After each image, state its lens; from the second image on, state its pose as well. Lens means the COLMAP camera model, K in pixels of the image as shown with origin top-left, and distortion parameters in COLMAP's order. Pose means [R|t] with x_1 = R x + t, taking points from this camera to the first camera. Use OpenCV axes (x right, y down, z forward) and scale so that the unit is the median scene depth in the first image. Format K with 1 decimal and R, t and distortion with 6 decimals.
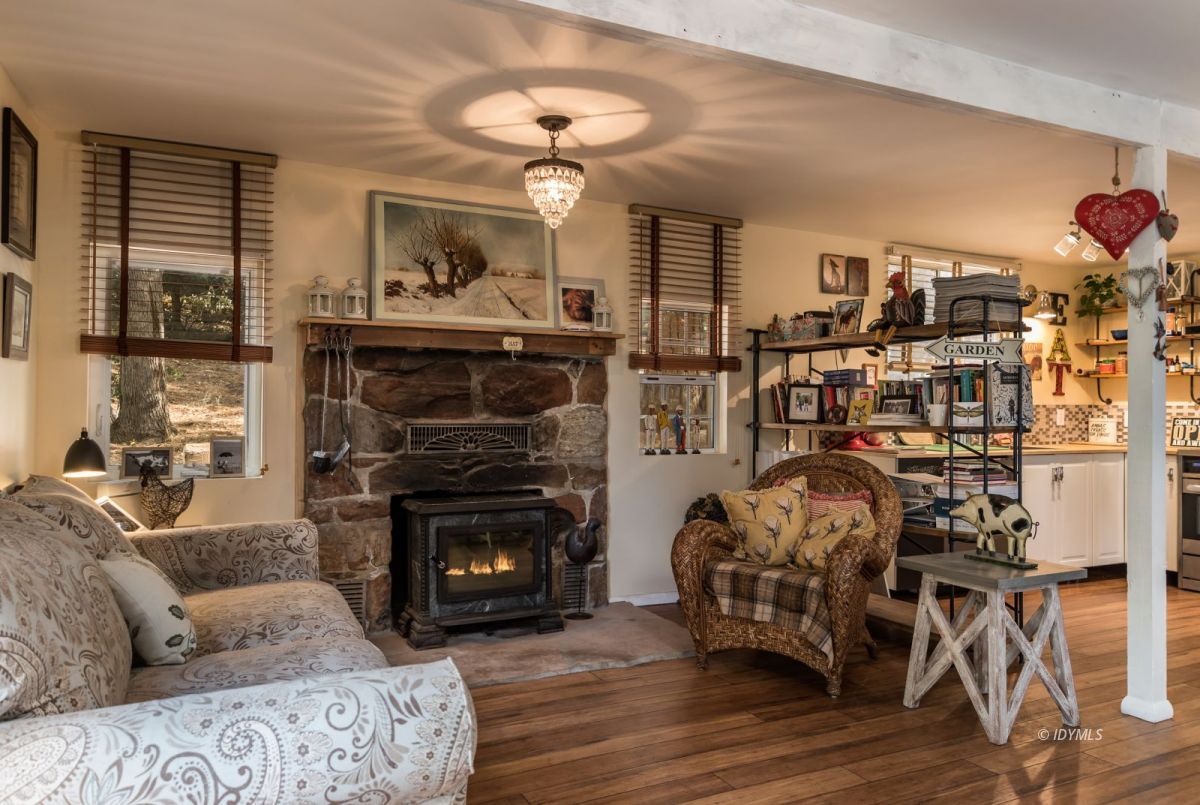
lens RADIAL K [[843.2, 0, 602.9], [0, 843.2, 403.0], [0, 0, 1]] dist [0.026264, -0.008165]
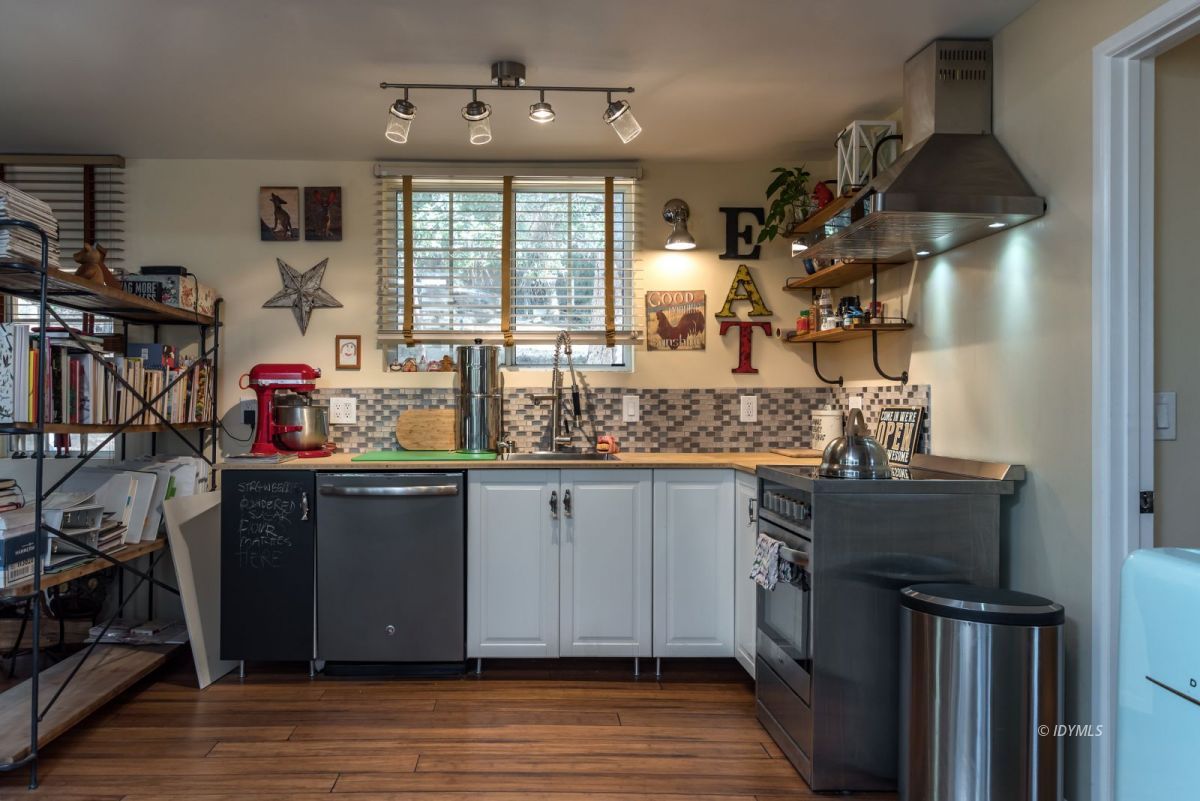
lens RADIAL K [[843.2, 0, 535.2], [0, 843.2, 410.6], [0, 0, 1]] dist [0.026264, -0.008165]
pose [[0.889132, -0.005294, -0.457621, 0.684822], [0.011972, 0.999860, 0.011695, 0.009230], [0.457495, -0.015877, 0.889070, 0.384861]]
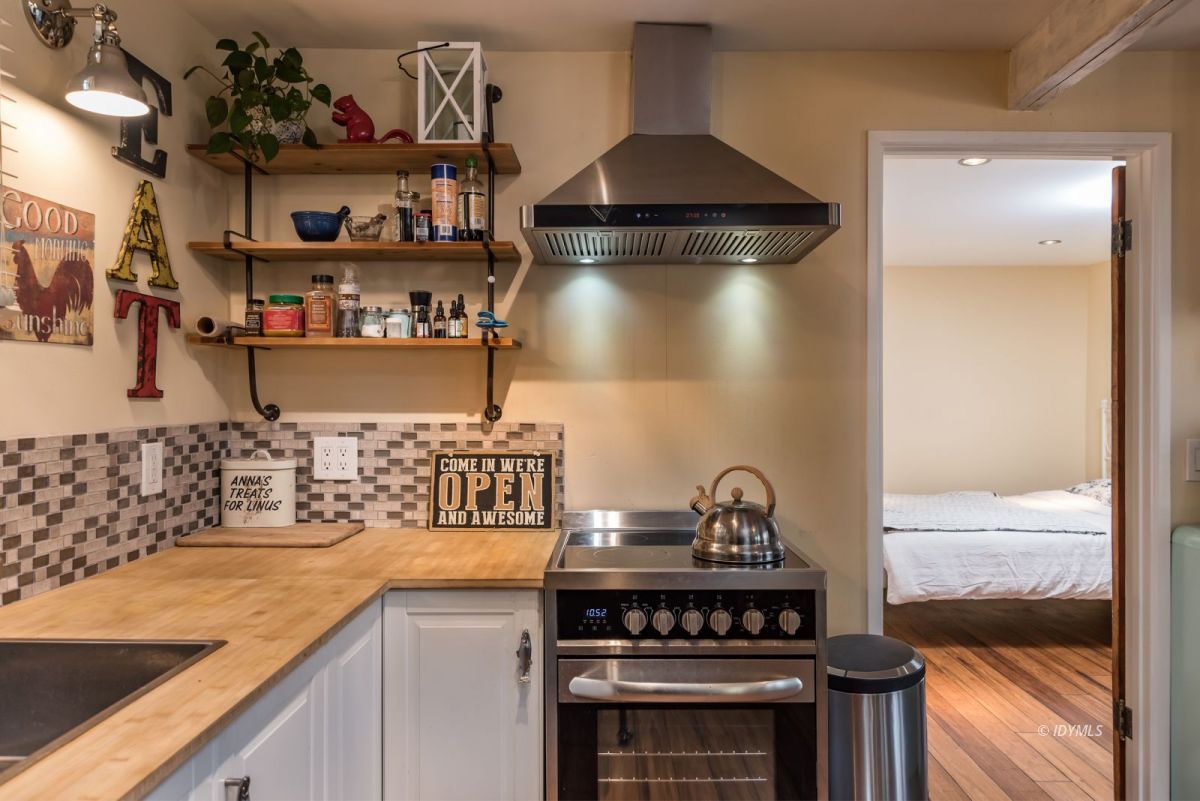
lens RADIAL K [[811.7, 0, 600.8], [0, 811.7, 395.5], [0, 0, 1]] dist [0.007918, -0.000350]
pose [[0.463536, -0.011521, 0.886003, 0.352194], [-0.002033, 0.999899, 0.014066, -0.014608], [-0.886076, -0.008321, 0.463466, 0.718290]]
